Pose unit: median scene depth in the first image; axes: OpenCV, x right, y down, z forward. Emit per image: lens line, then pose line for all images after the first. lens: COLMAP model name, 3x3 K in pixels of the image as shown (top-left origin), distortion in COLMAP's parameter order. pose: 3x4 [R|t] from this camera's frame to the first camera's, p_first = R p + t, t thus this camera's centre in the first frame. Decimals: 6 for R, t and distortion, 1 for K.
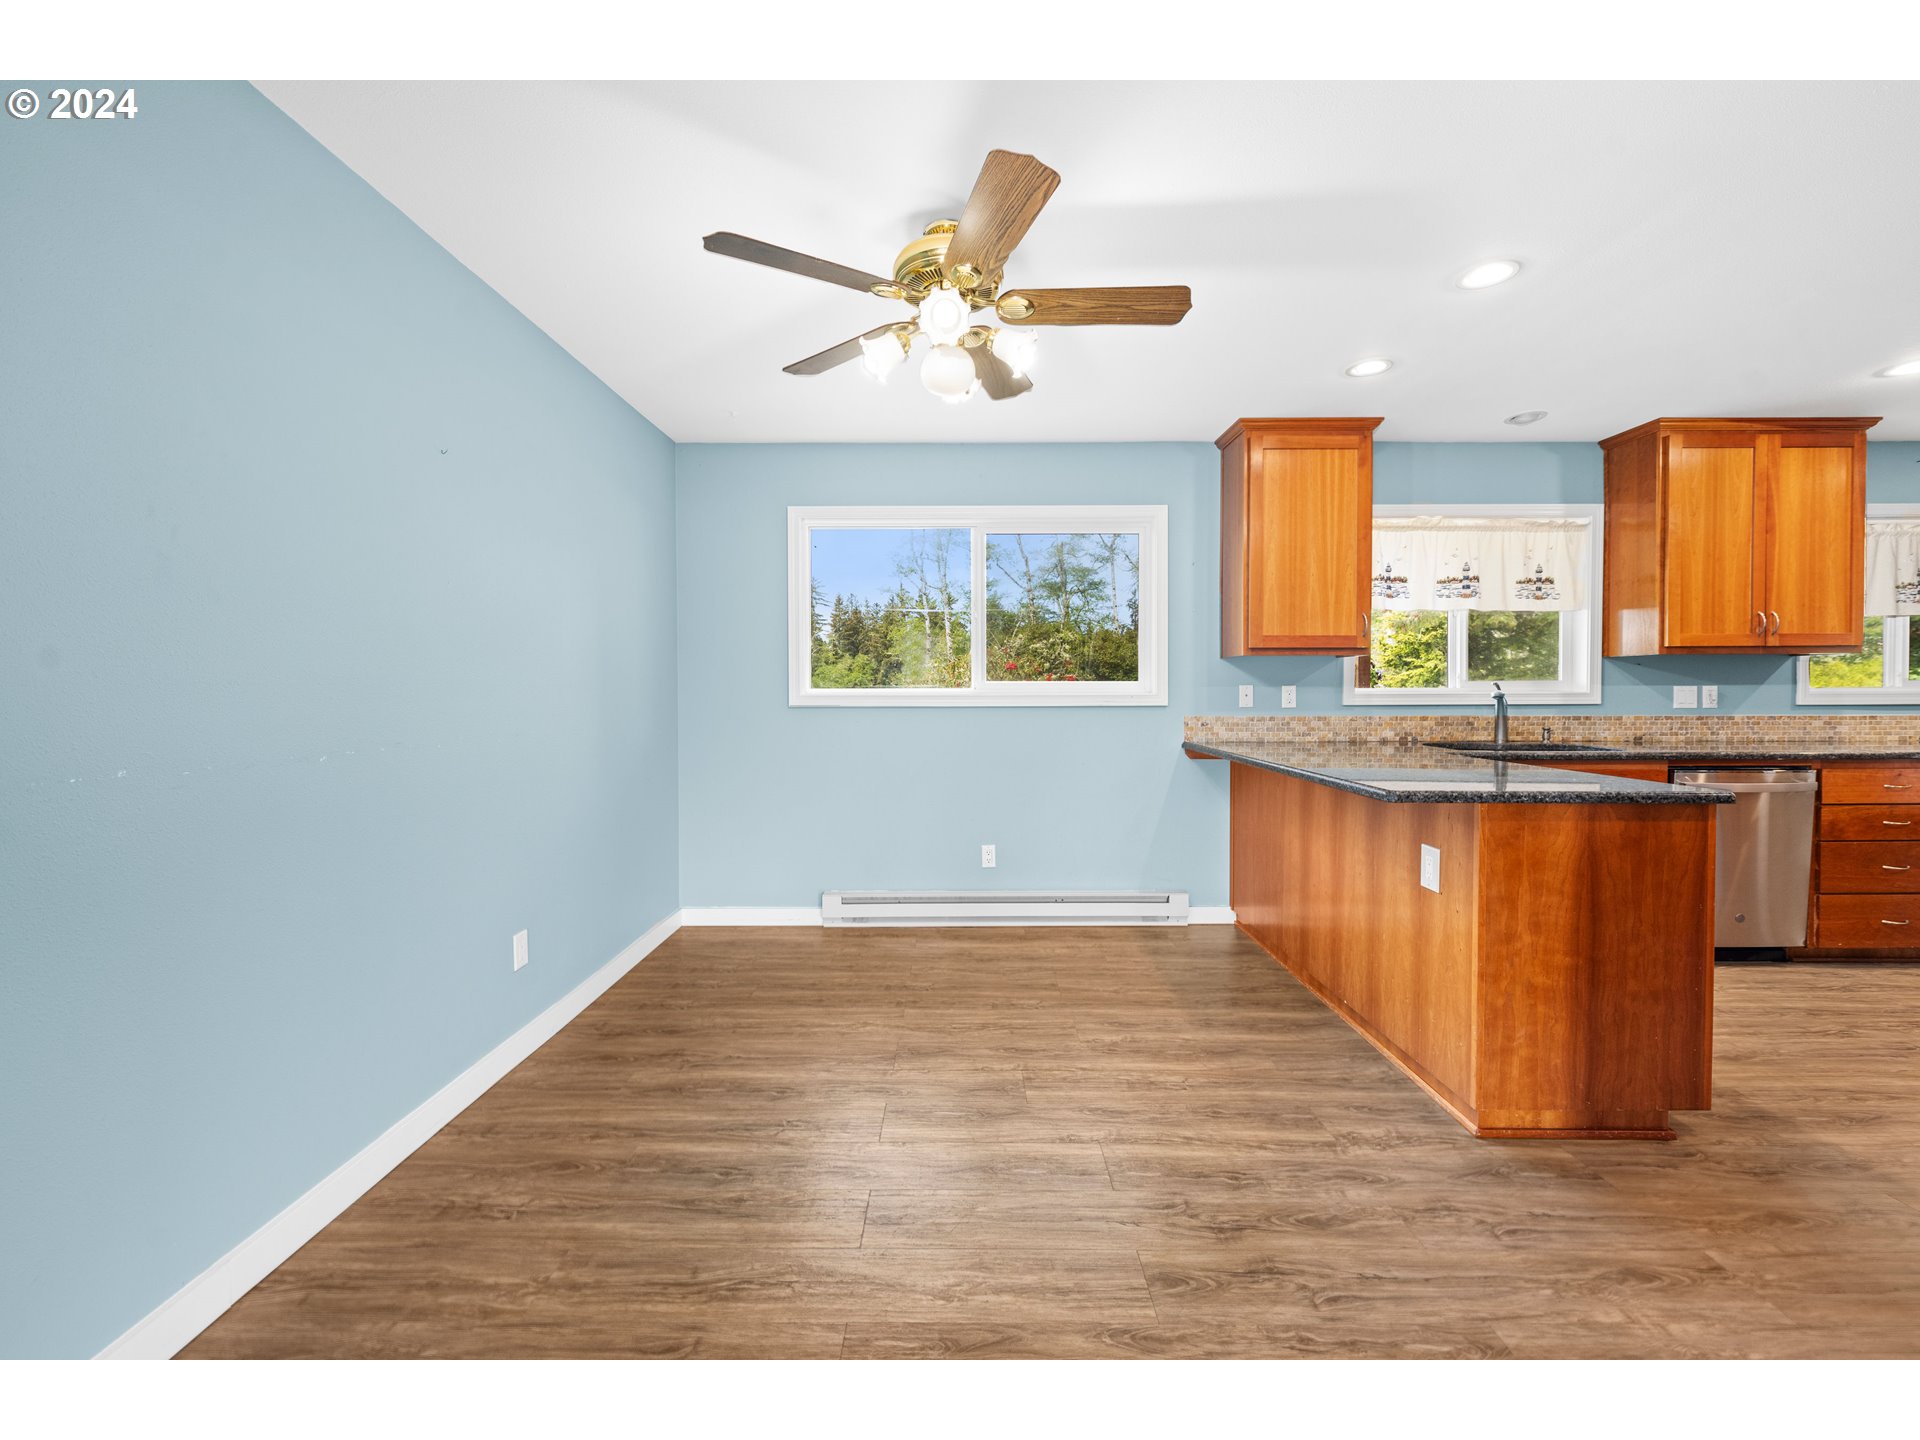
lens RADIAL K [[766.0, 0, 978.2], [0, 766.0, 714.5], [0, 0, 1]] dist [-0.000282, -0.000715]
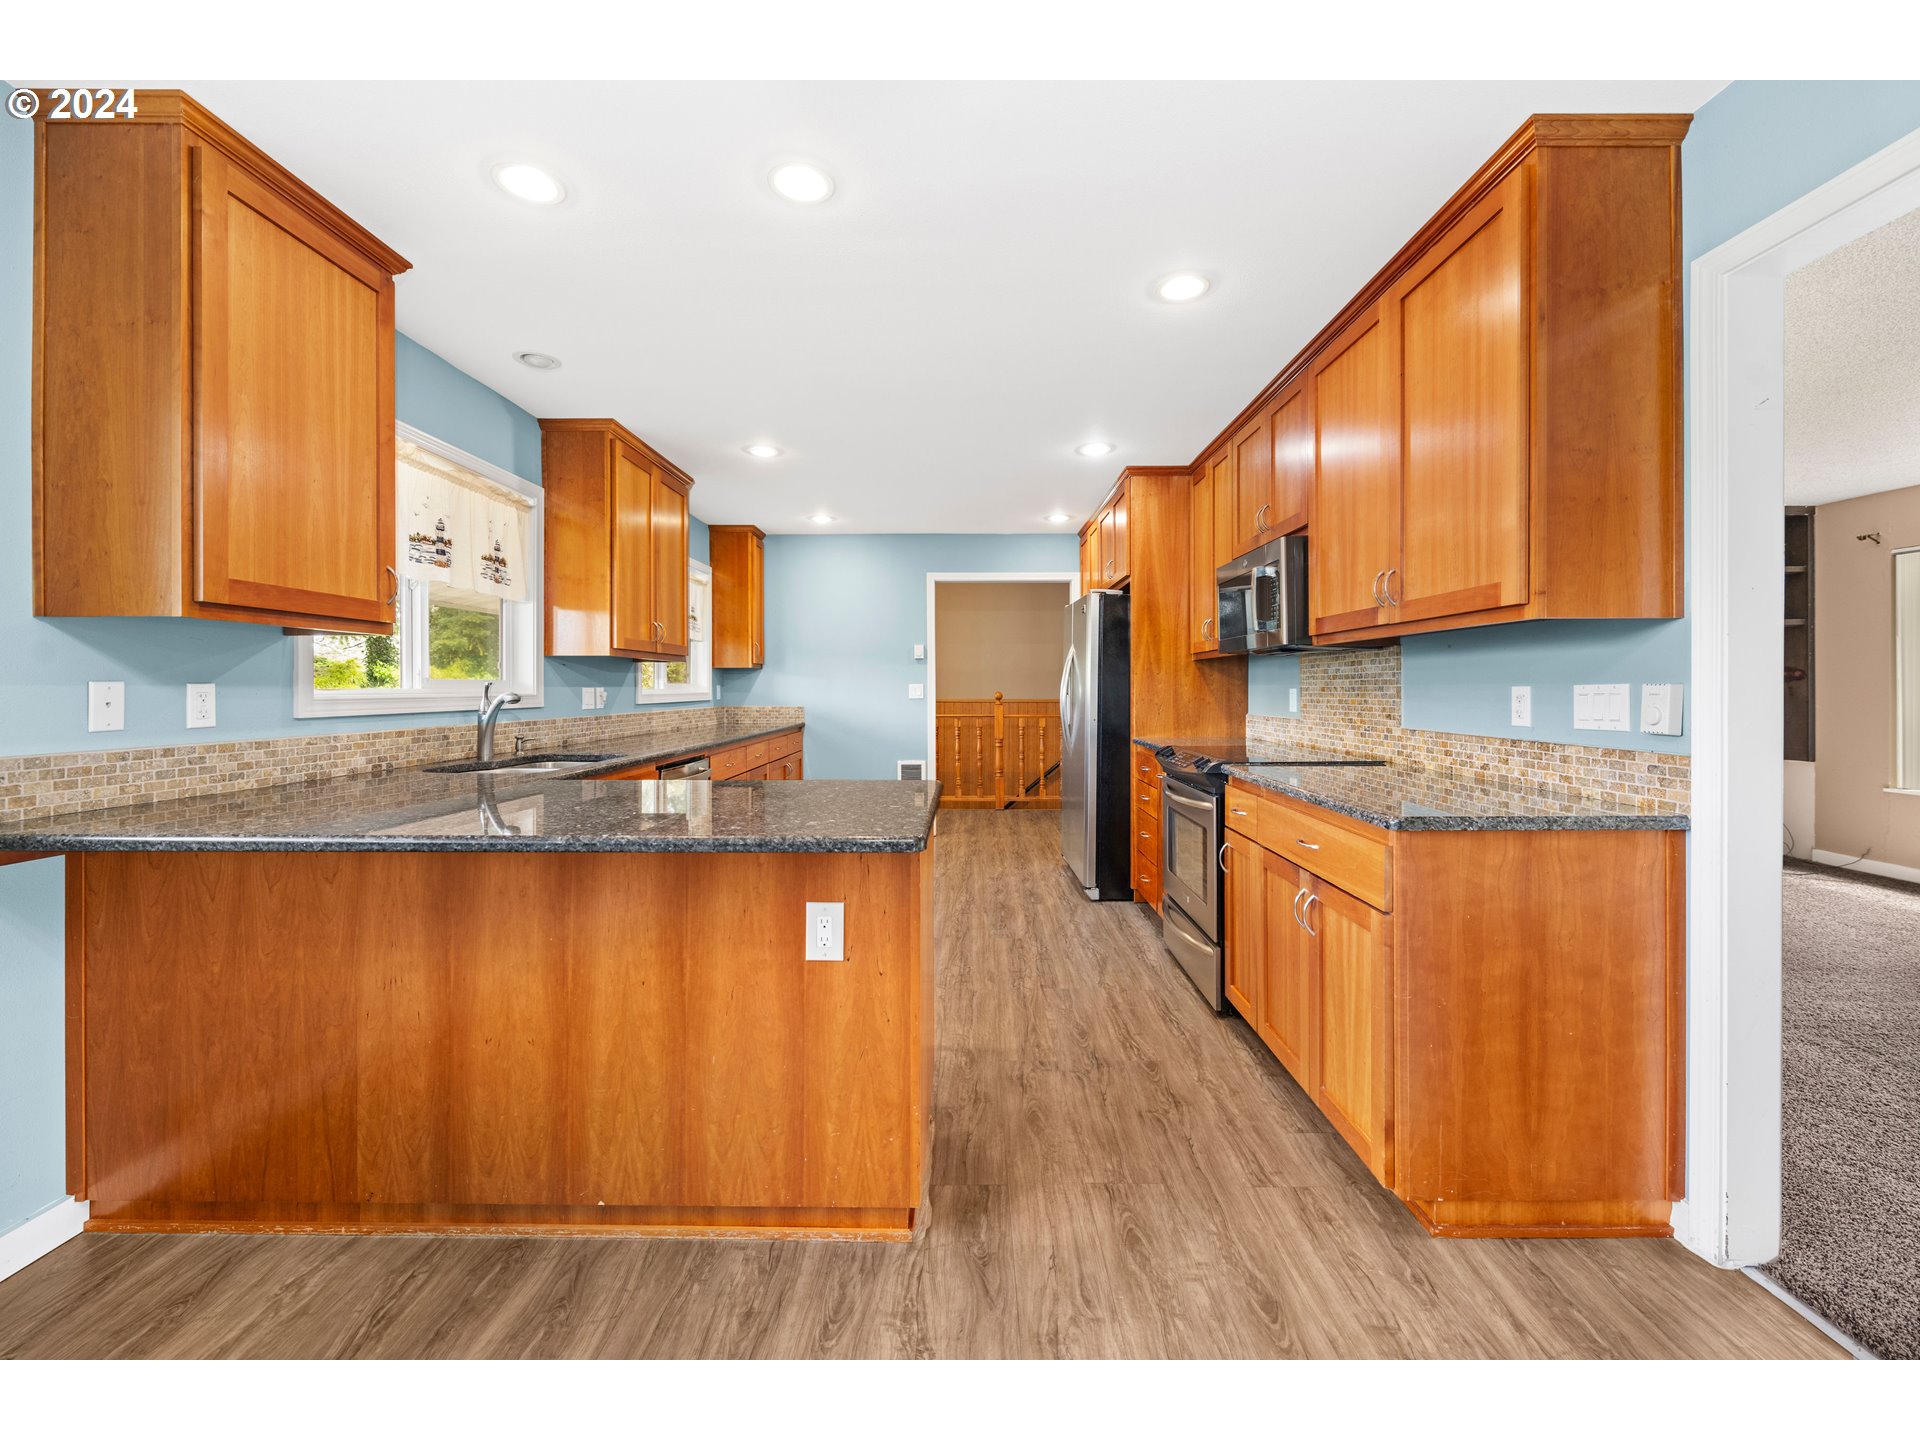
lens RADIAL K [[766.0, 0, 967.8], [0, 766.0, 689.5], [0, 0, 1]] dist [-0.000282, -0.000715]
pose [[0.024394, 0.001709, 0.999701, -0.086683], [0.032755, 0.999460, -0.002508, -0.016115], [-0.999166, 0.032806, 0.024325, 0.482337]]
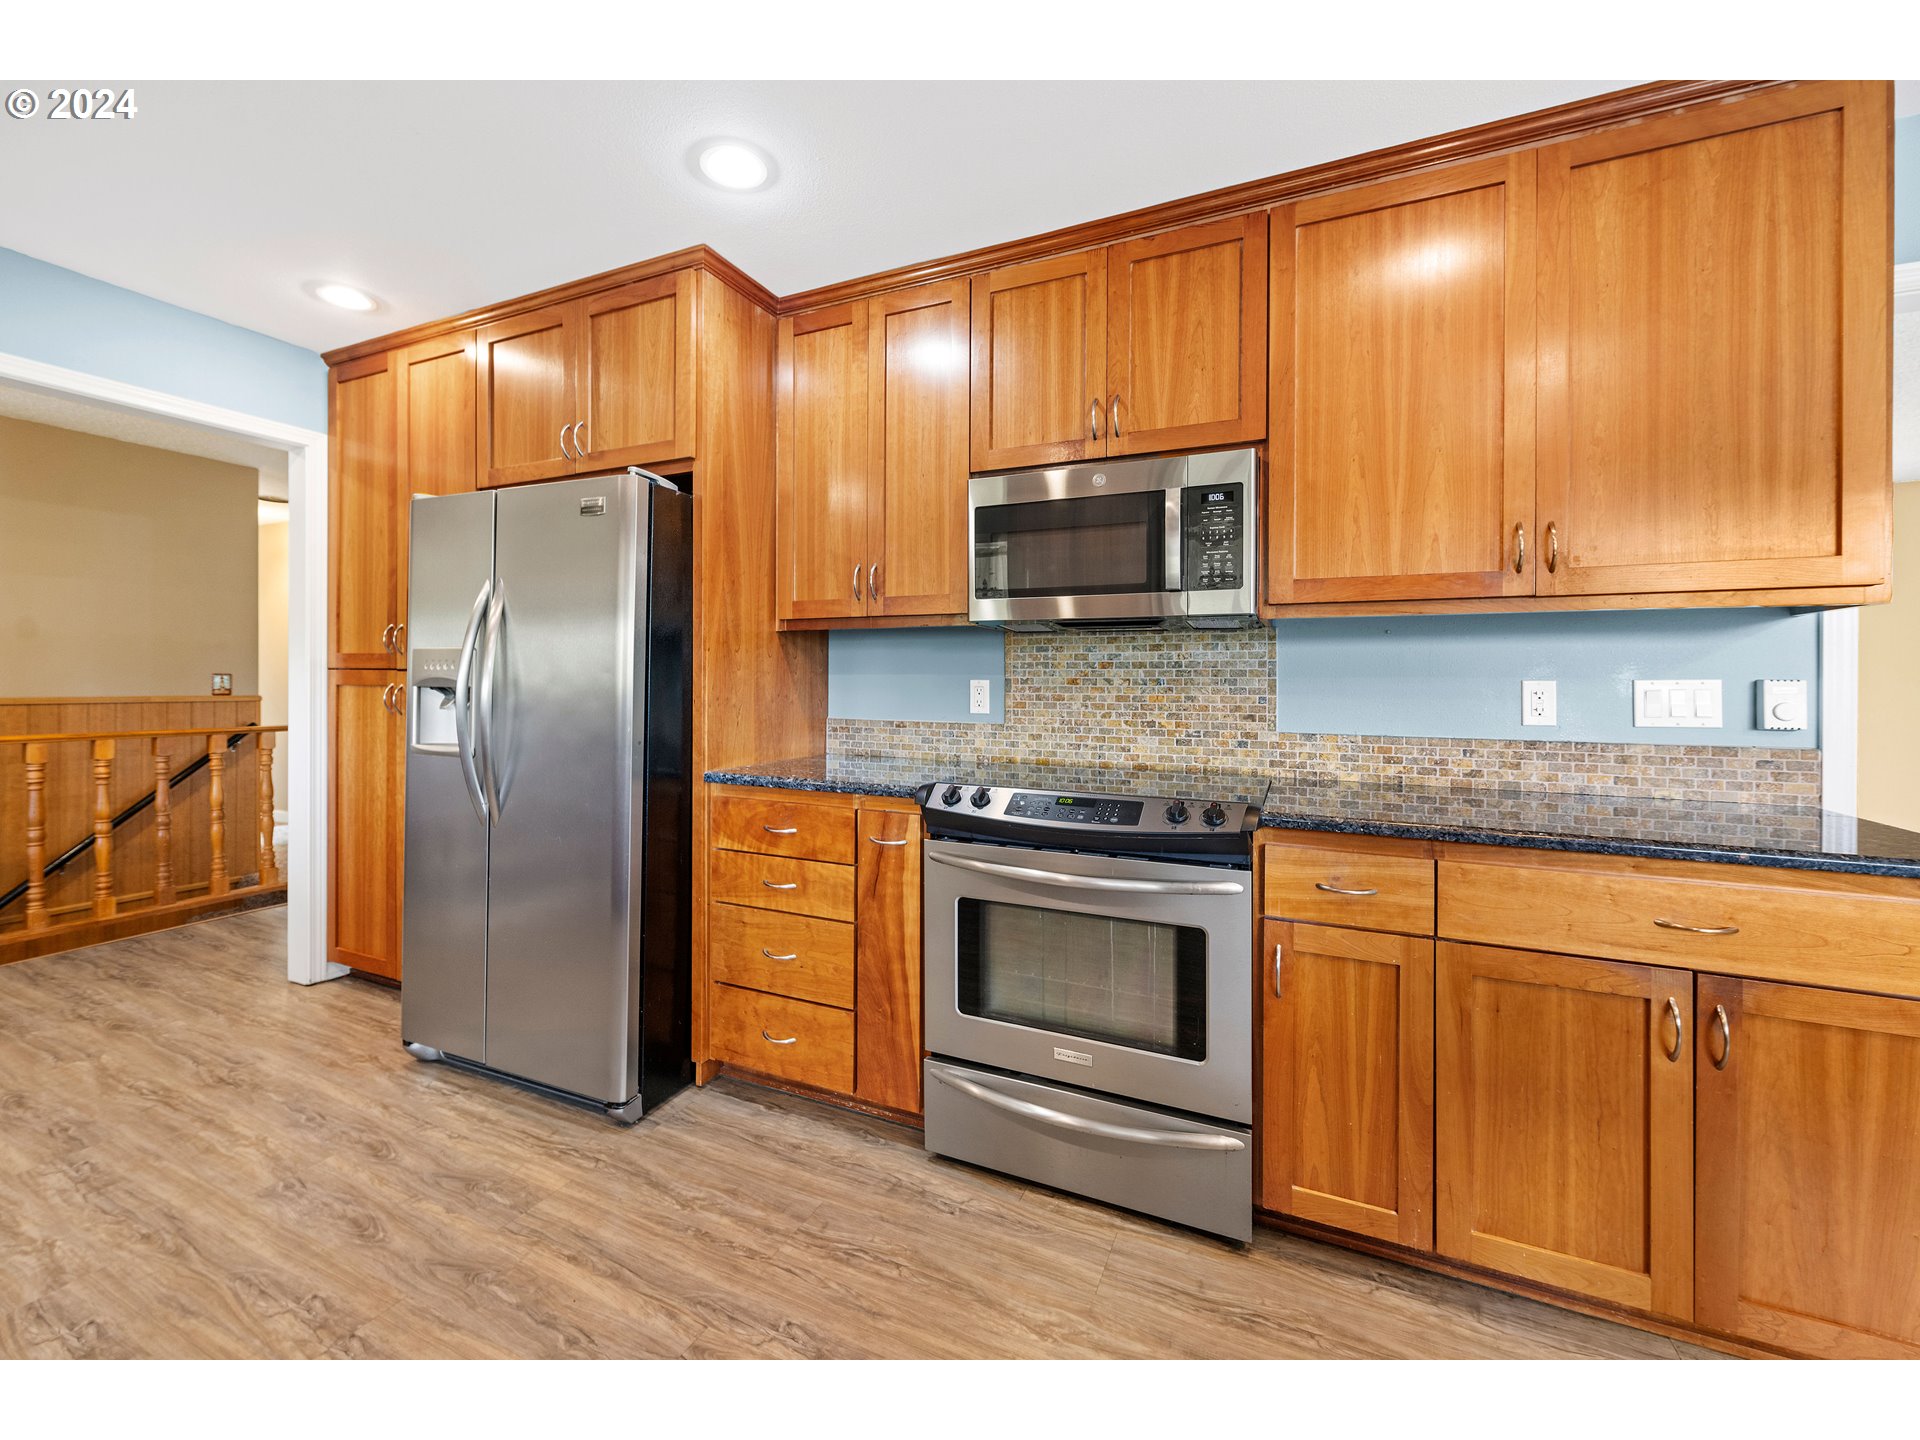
lens RADIAL K [[766.0, 0, 932.1], [0, 766.0, 682.6], [0, 0, 1]] dist [-0.000282, -0.000715]
pose [[-0.899179, -0.003973, 0.437563, 0.618788], [0.009746, 0.999529, 0.029104, -0.023902], [-0.437473, 0.030434, -0.898717, 0.714226]]
